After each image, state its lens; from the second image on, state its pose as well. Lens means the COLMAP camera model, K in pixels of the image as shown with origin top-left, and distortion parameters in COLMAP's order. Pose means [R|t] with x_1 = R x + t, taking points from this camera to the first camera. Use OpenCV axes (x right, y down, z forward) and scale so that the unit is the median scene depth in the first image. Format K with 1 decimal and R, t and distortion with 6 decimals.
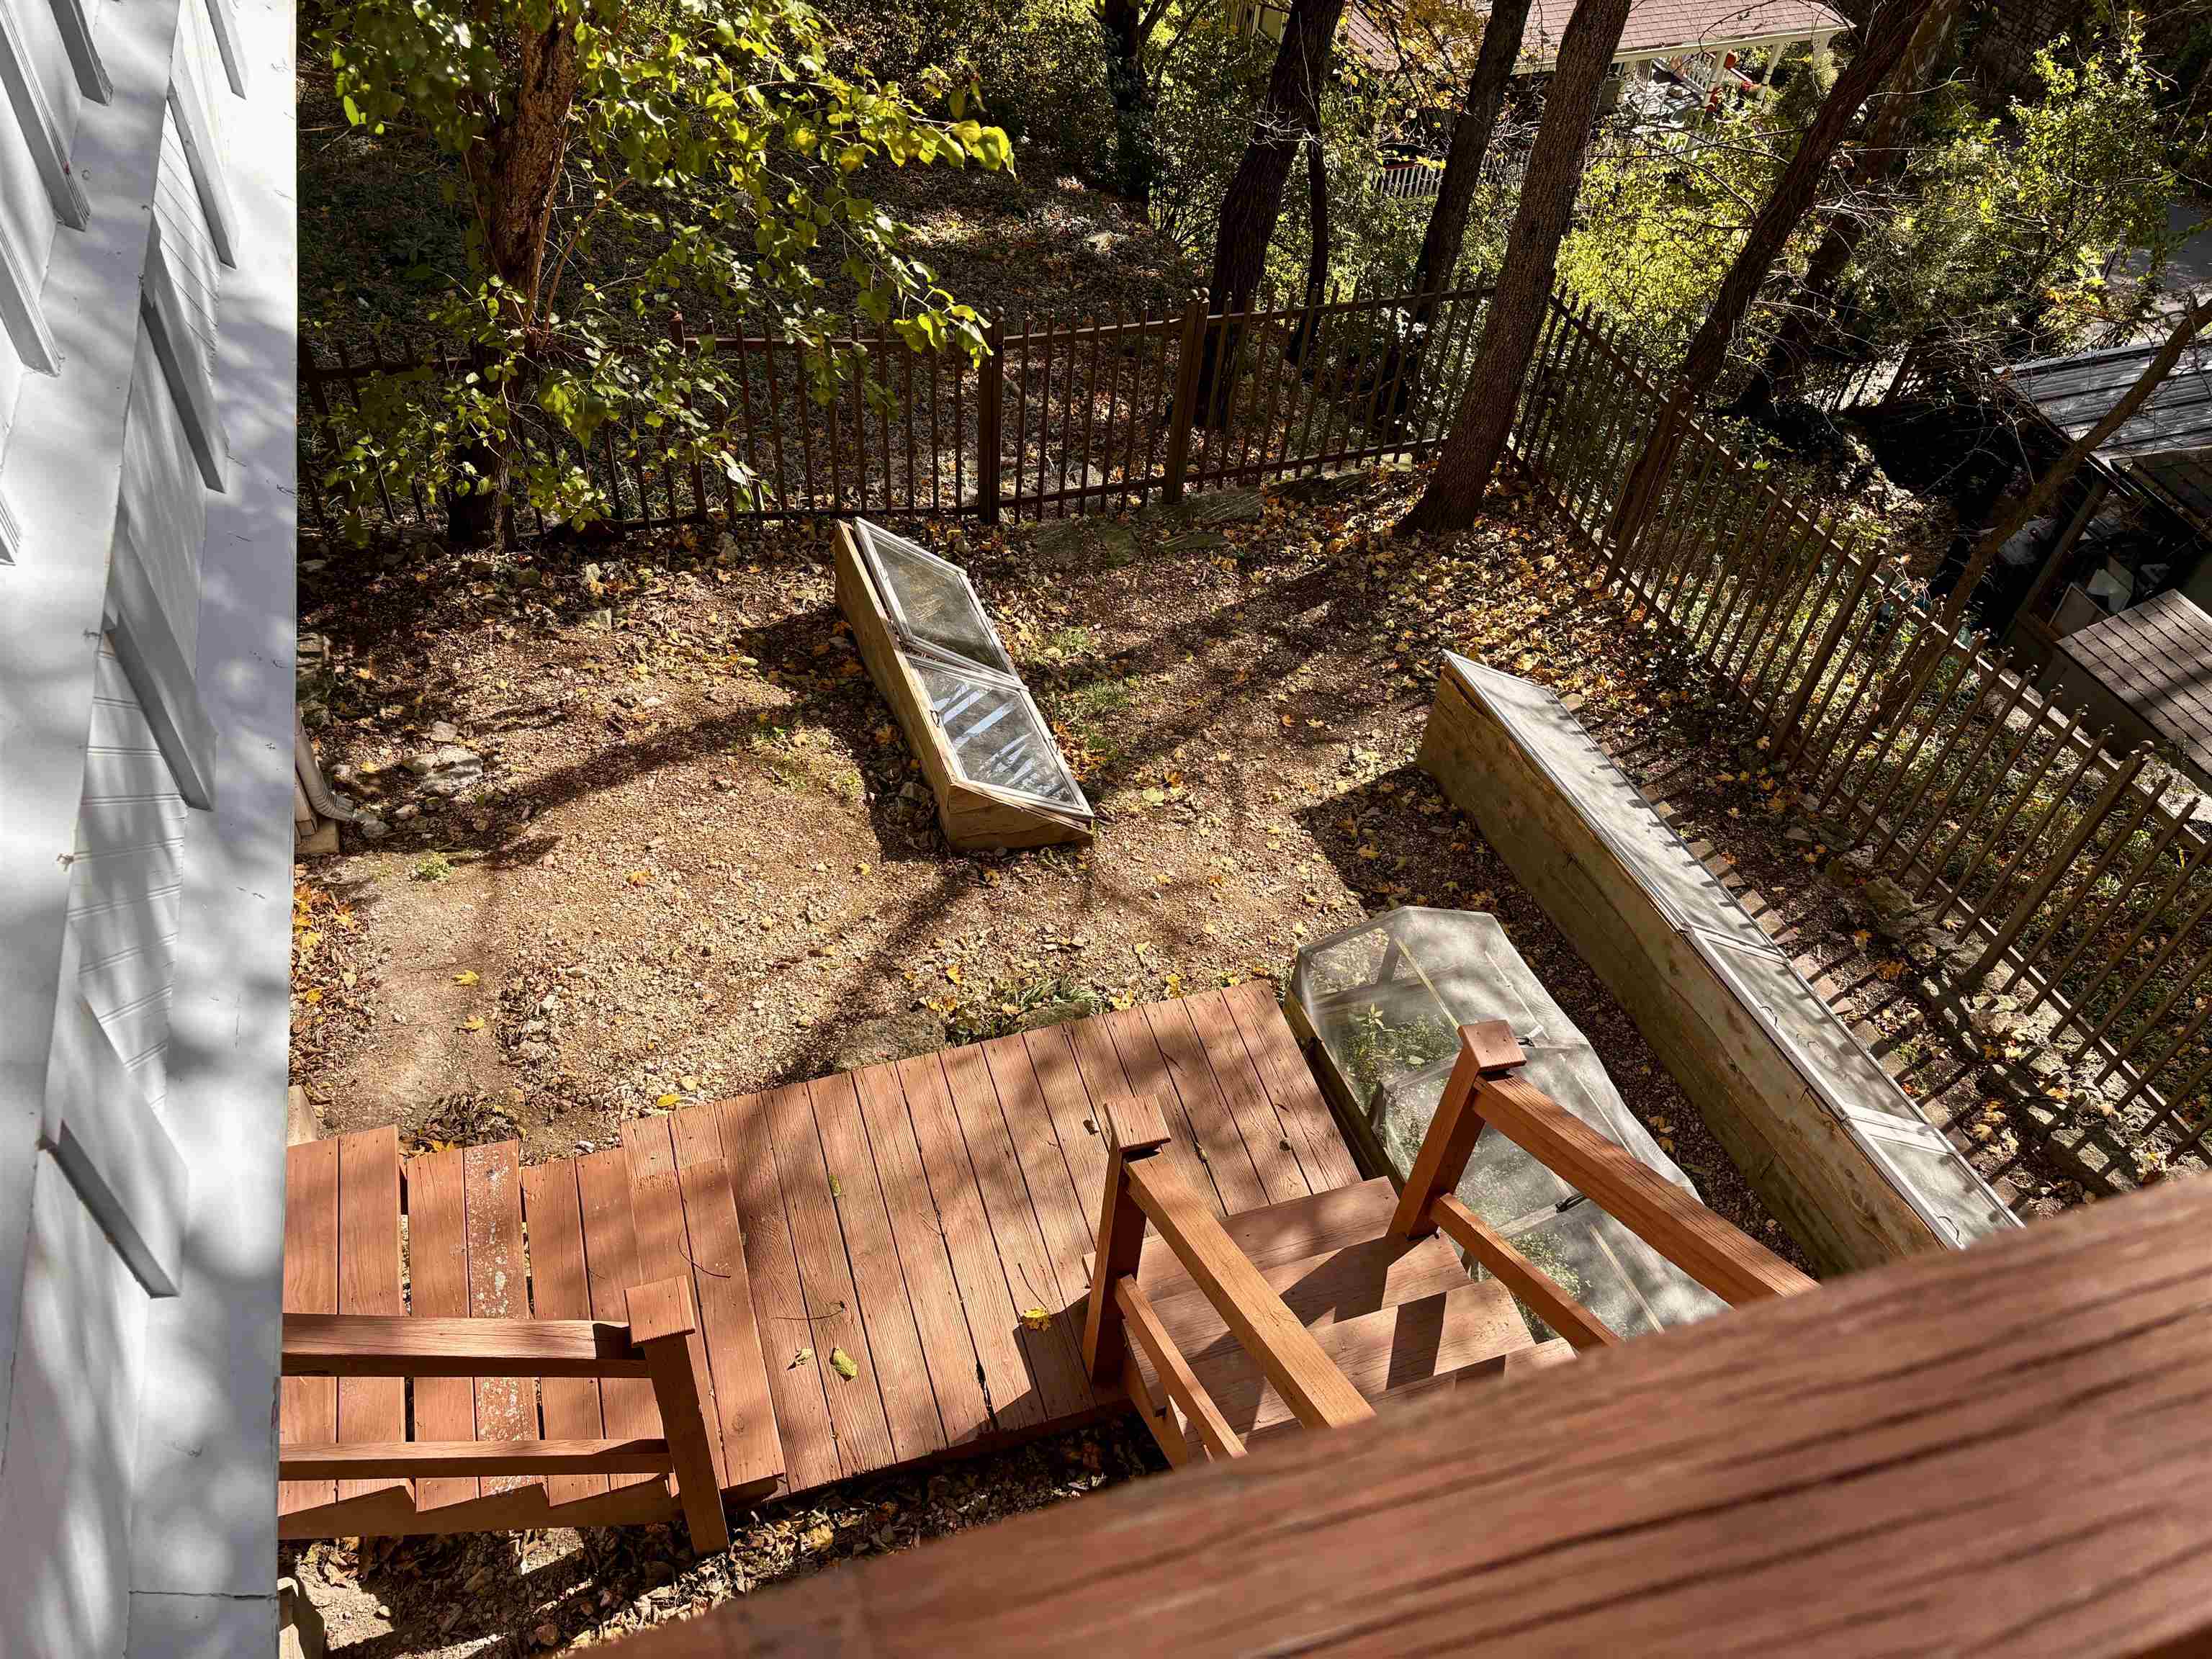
lens RADIAL K [[1648.6, 0, 1113.0], [0, 1648.6, 817.5], [0, 0, 1]] dist [0.068723, -0.079379]
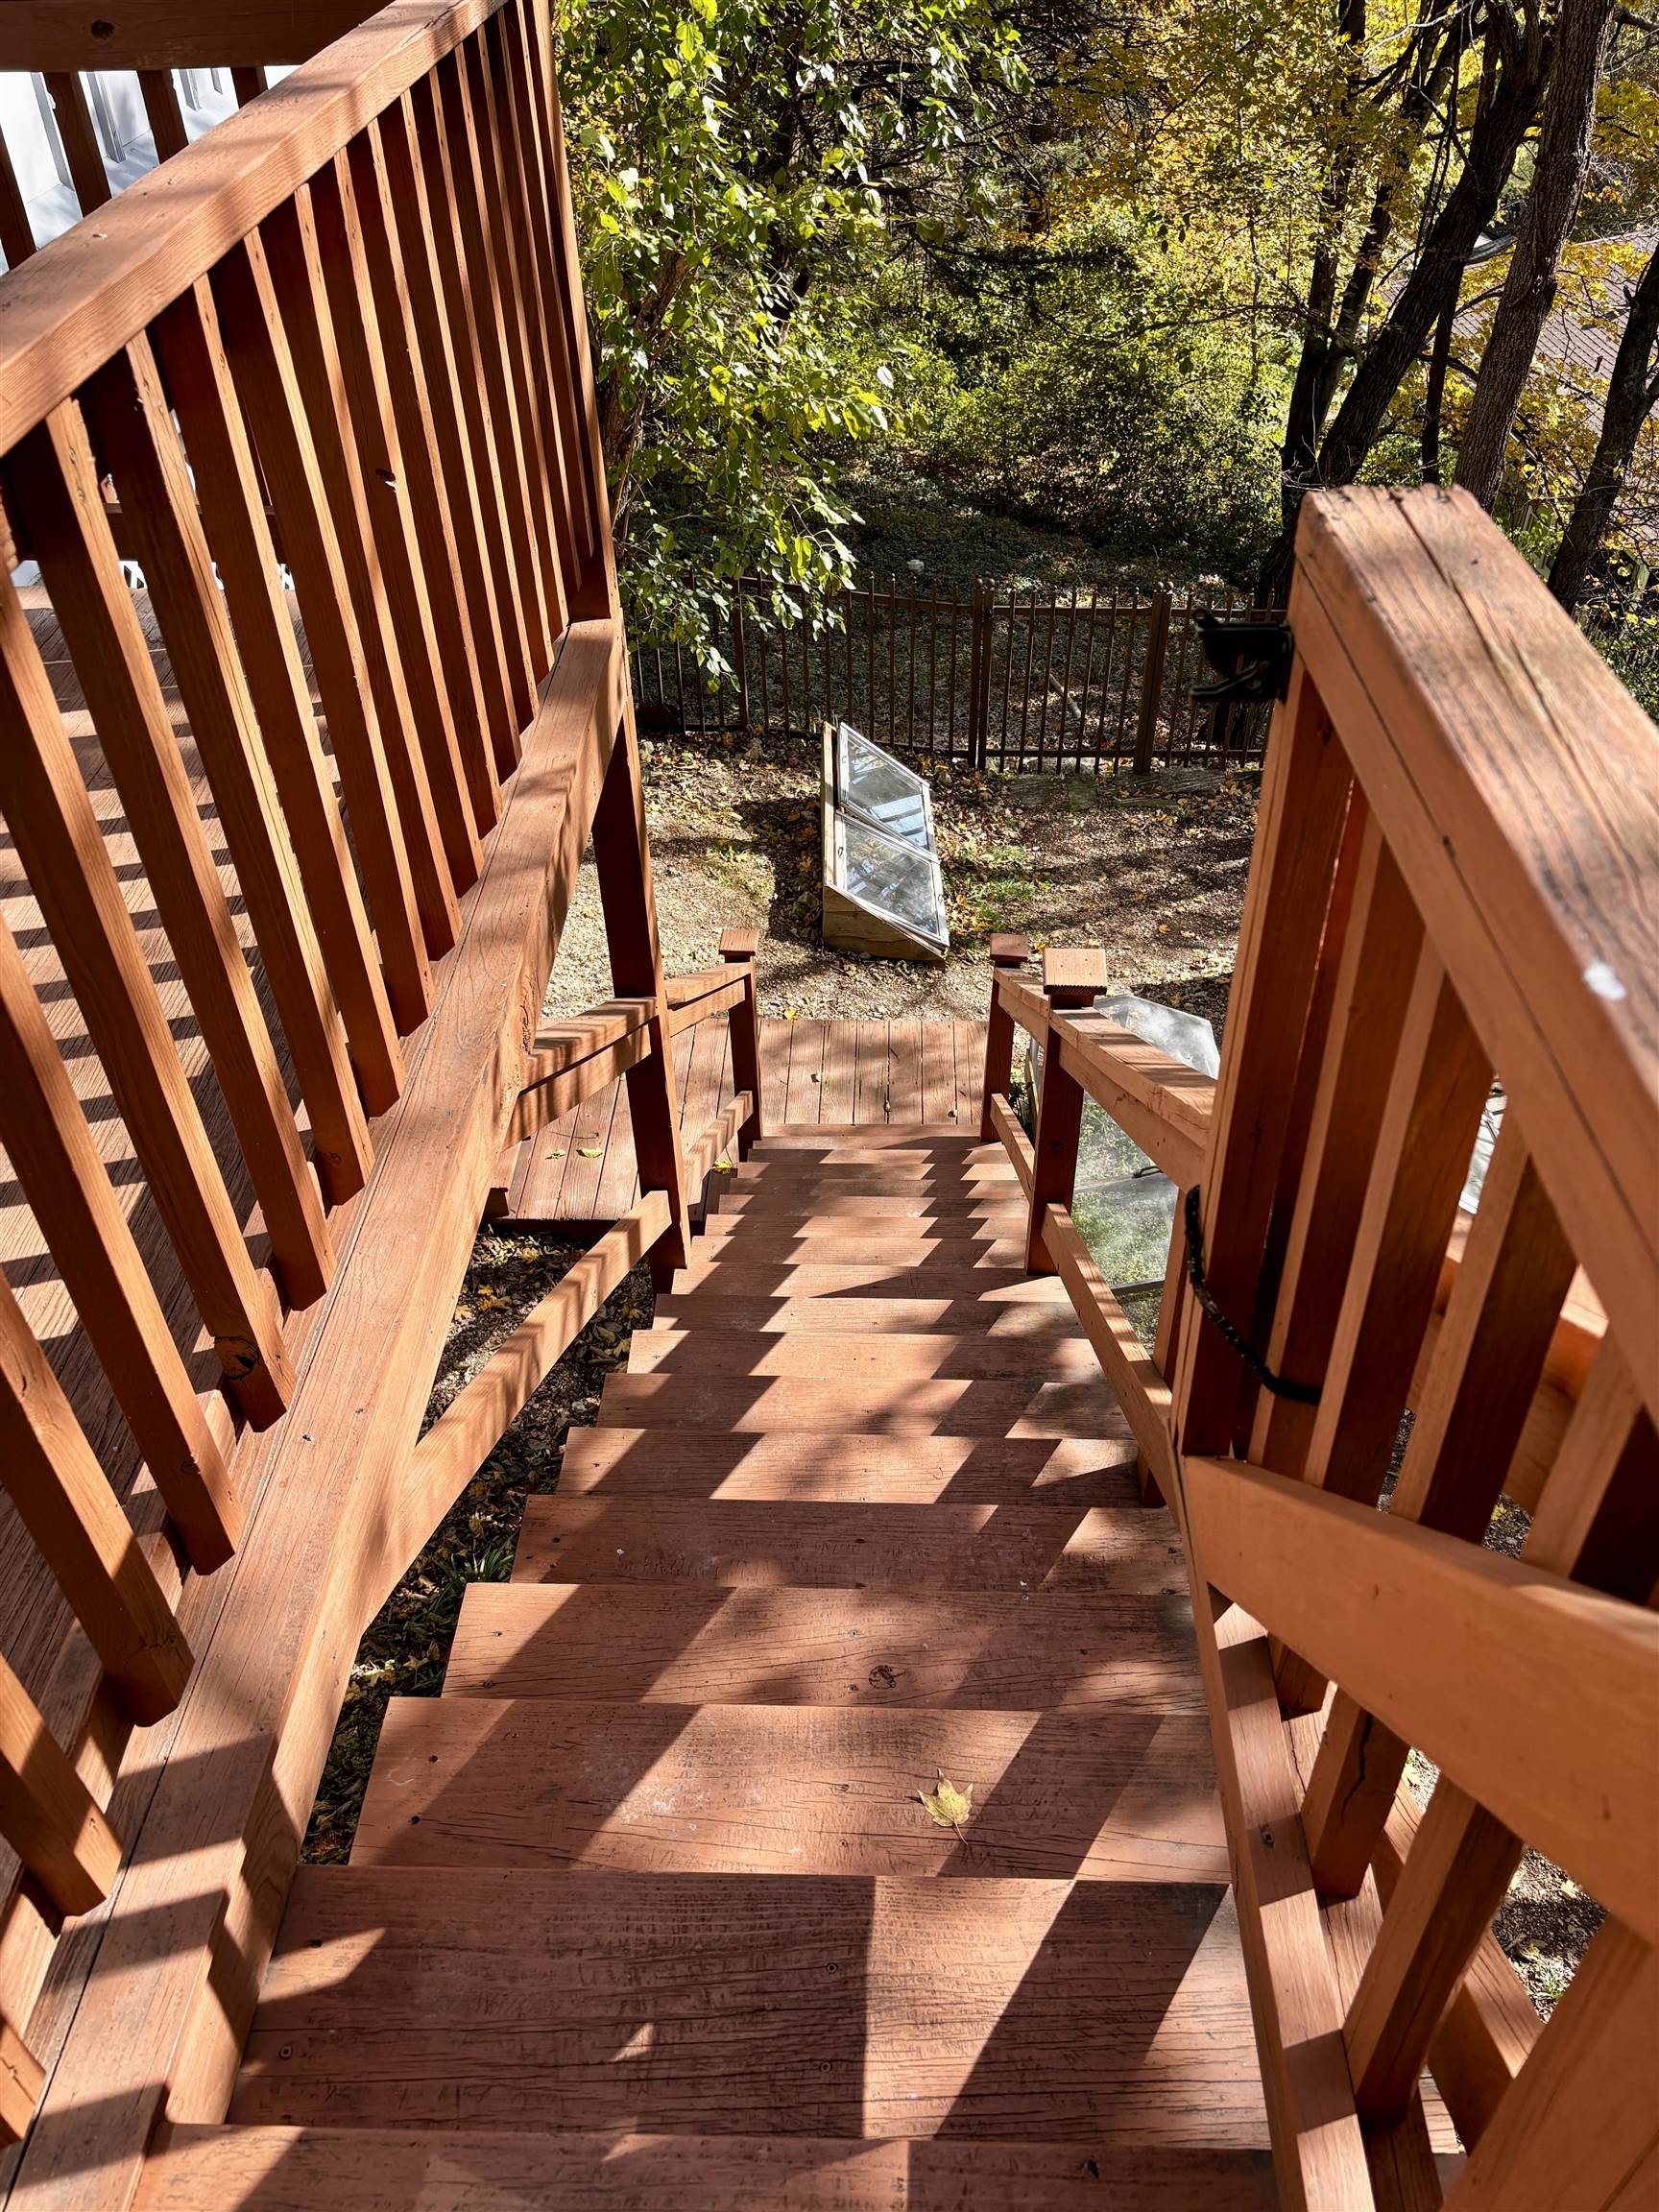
lens RADIAL K [[1648.6, 0, 829.5], [0, 1648.6, 1106.0], [0, 0, 1]] dist [0.068723, -0.079379]
pose [[0.934108, 0.152840, -0.322617, 0.293460], [-0.188828, 0.978481, -0.083180, 0.215397], [0.302961, 0.138618, 0.942868, -0.168729]]
